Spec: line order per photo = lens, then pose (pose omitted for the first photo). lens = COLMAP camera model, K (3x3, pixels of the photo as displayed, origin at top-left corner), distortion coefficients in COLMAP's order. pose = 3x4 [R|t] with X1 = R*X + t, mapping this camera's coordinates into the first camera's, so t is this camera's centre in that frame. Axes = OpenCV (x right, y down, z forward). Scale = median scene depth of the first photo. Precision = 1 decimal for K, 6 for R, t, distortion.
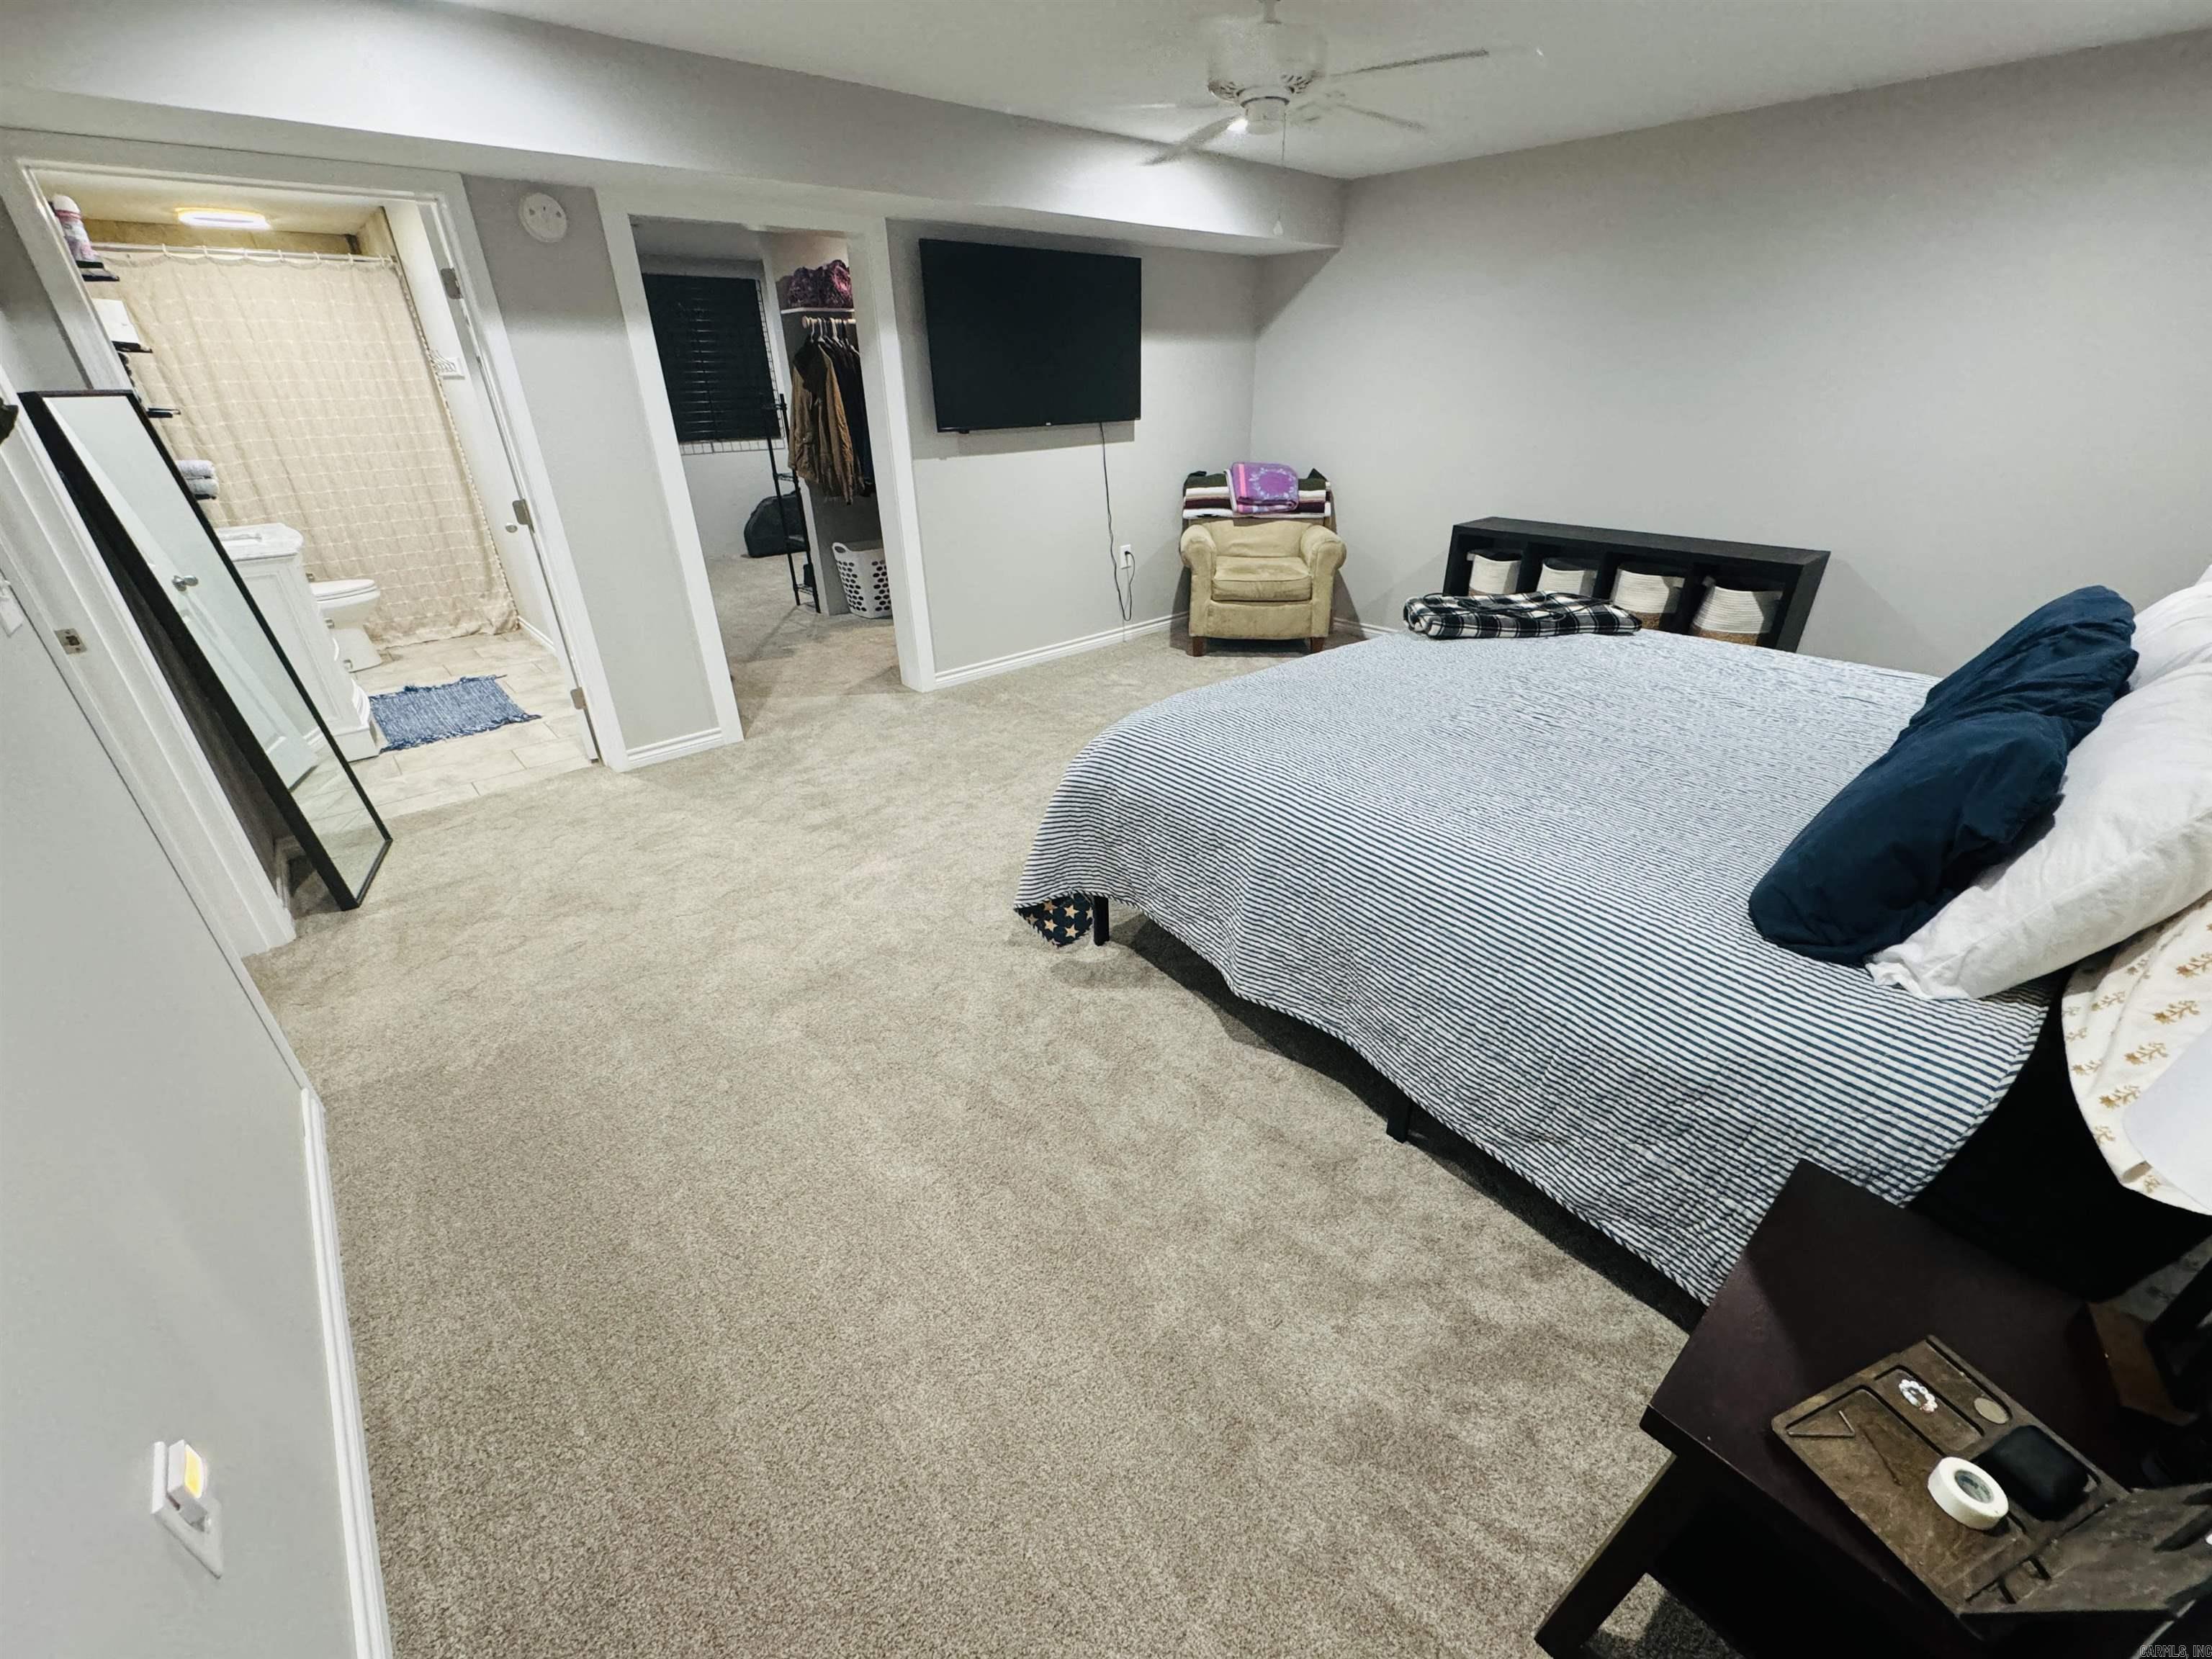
lens RADIAL K [[882.1, 0, 1108.1], [0, 882.1, 829.6], [0, 0, 1]] dist [-0.003277, -0.000047]
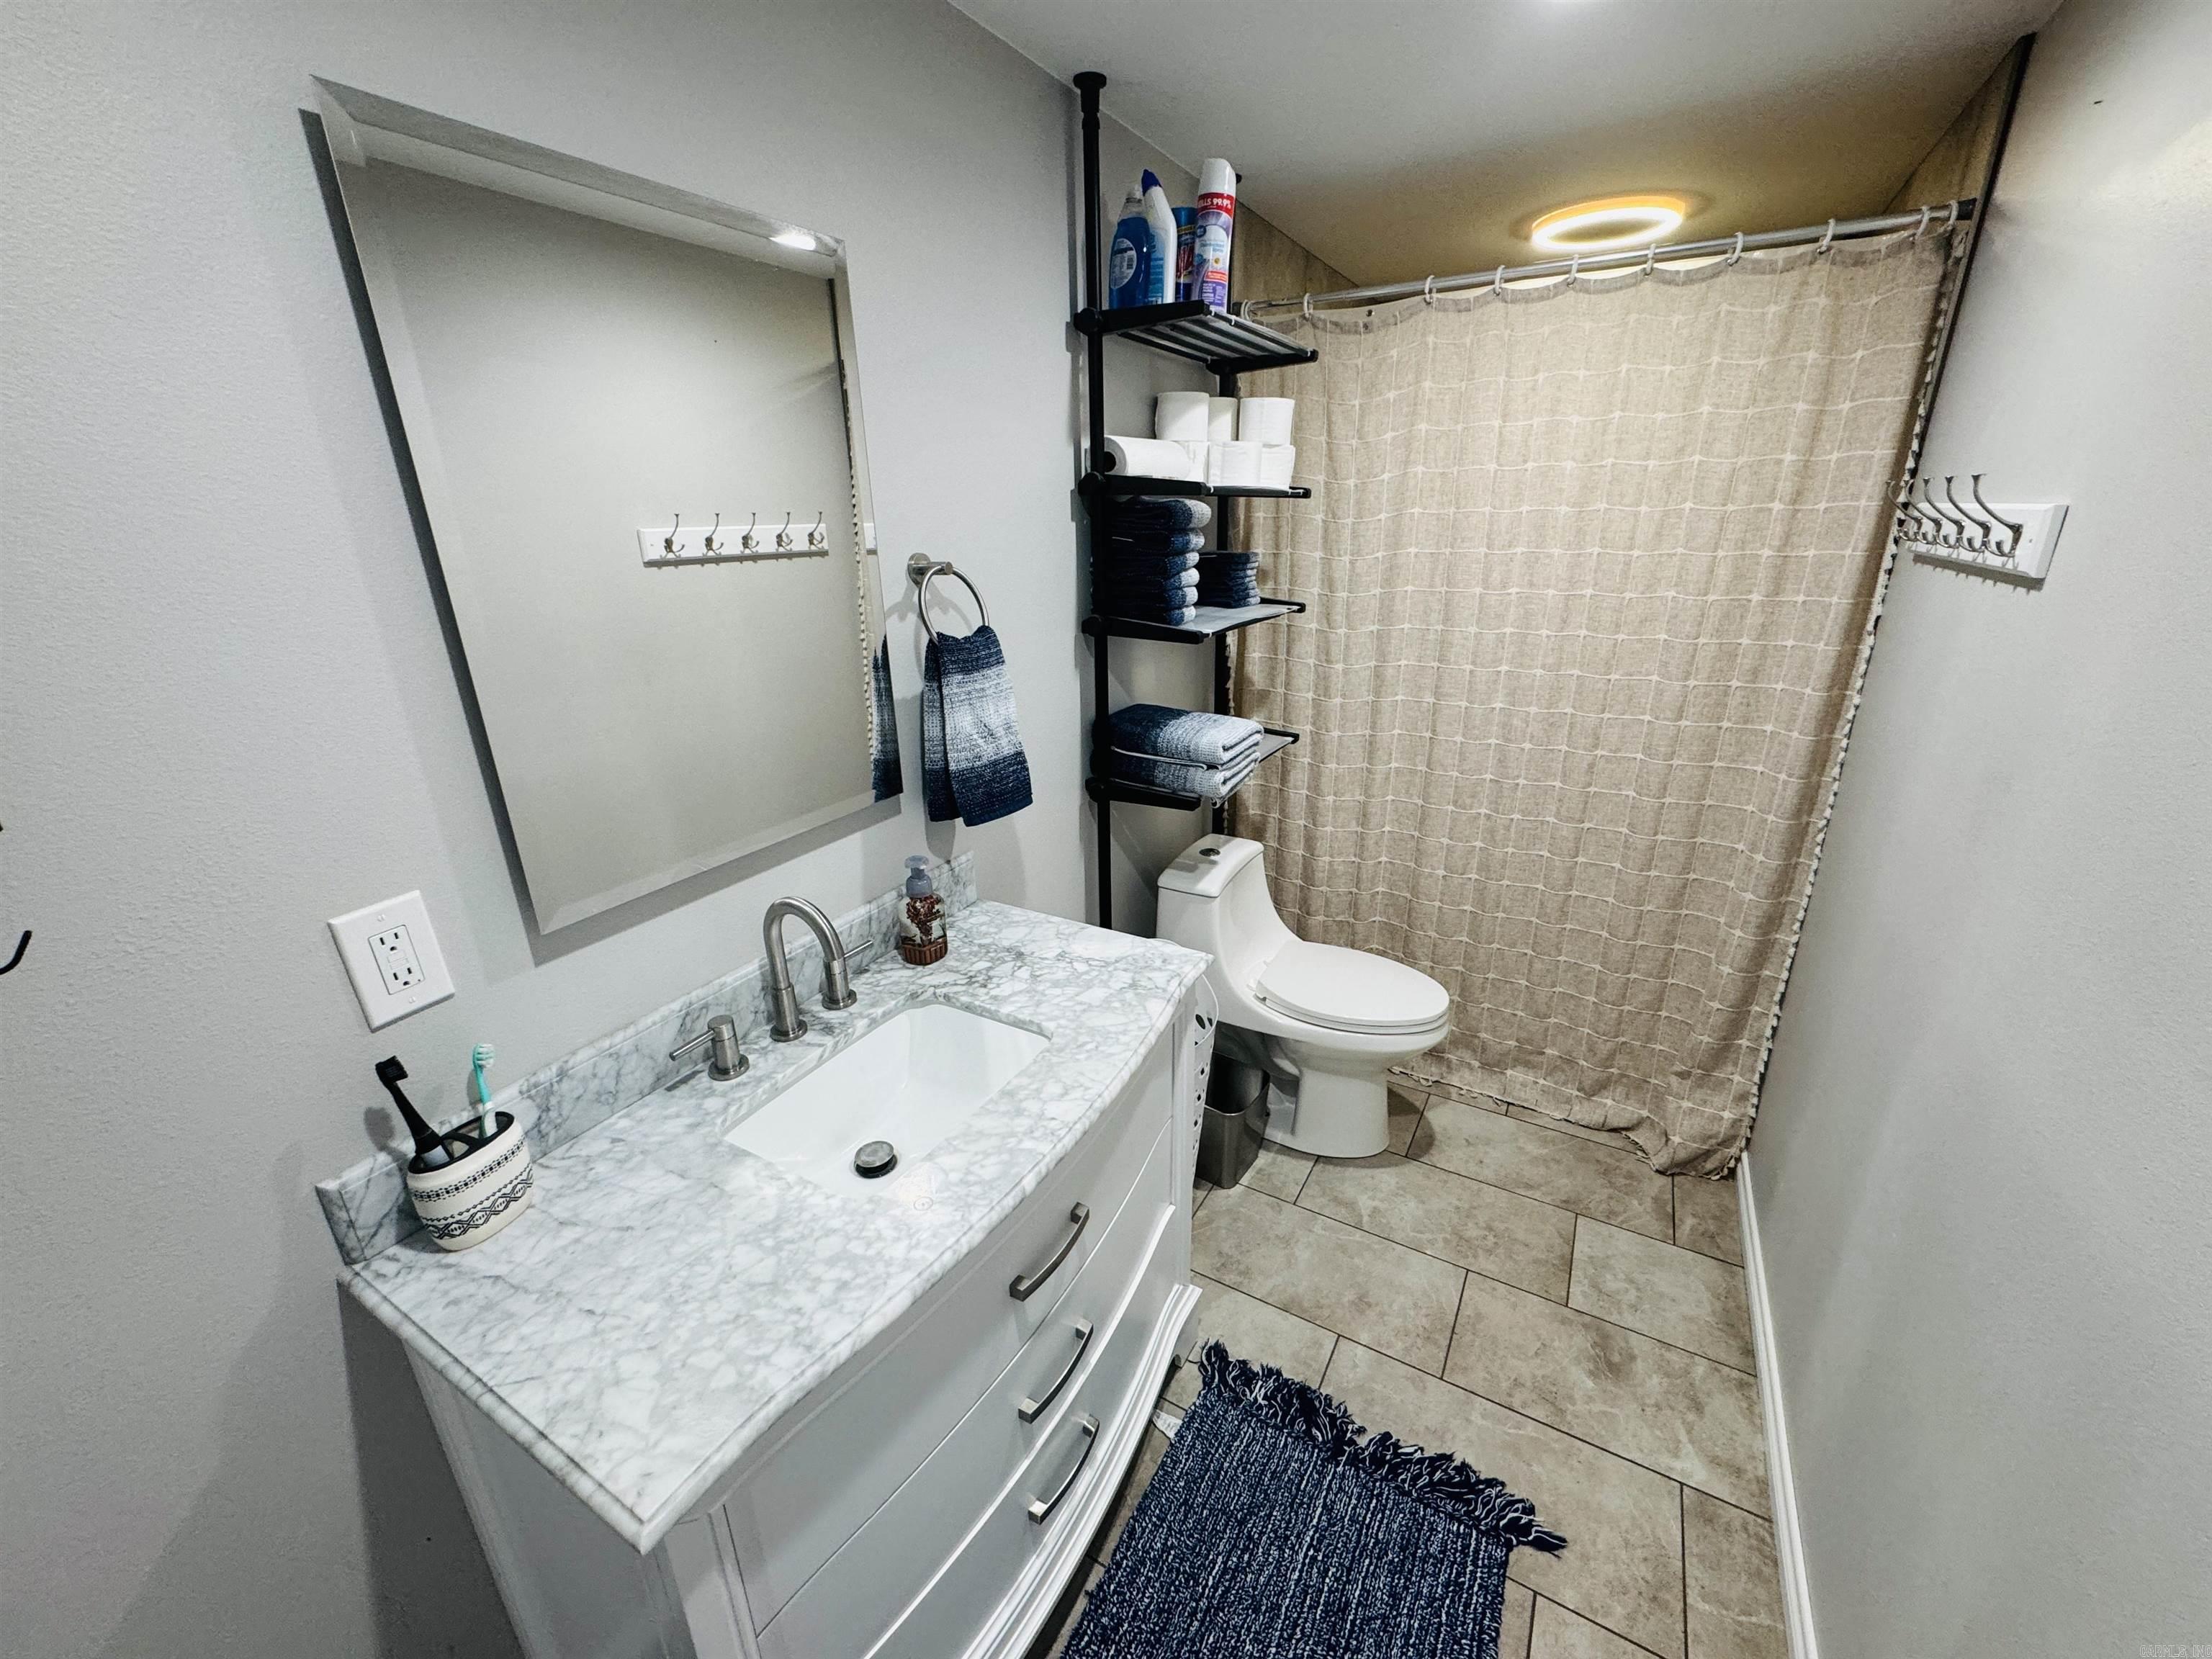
lens RADIAL K [[882.1, 0, 1108.1], [0, 882.1, 829.6], [0, 0, 1]] dist [-0.003277, -0.000047]
pose [[0.302704, 0.328594, -0.894649, -0.346479], [-0.427412, 0.885807, 0.180732, -0.235795], [0.851874, 0.327676, 0.408582, 0.429270]]
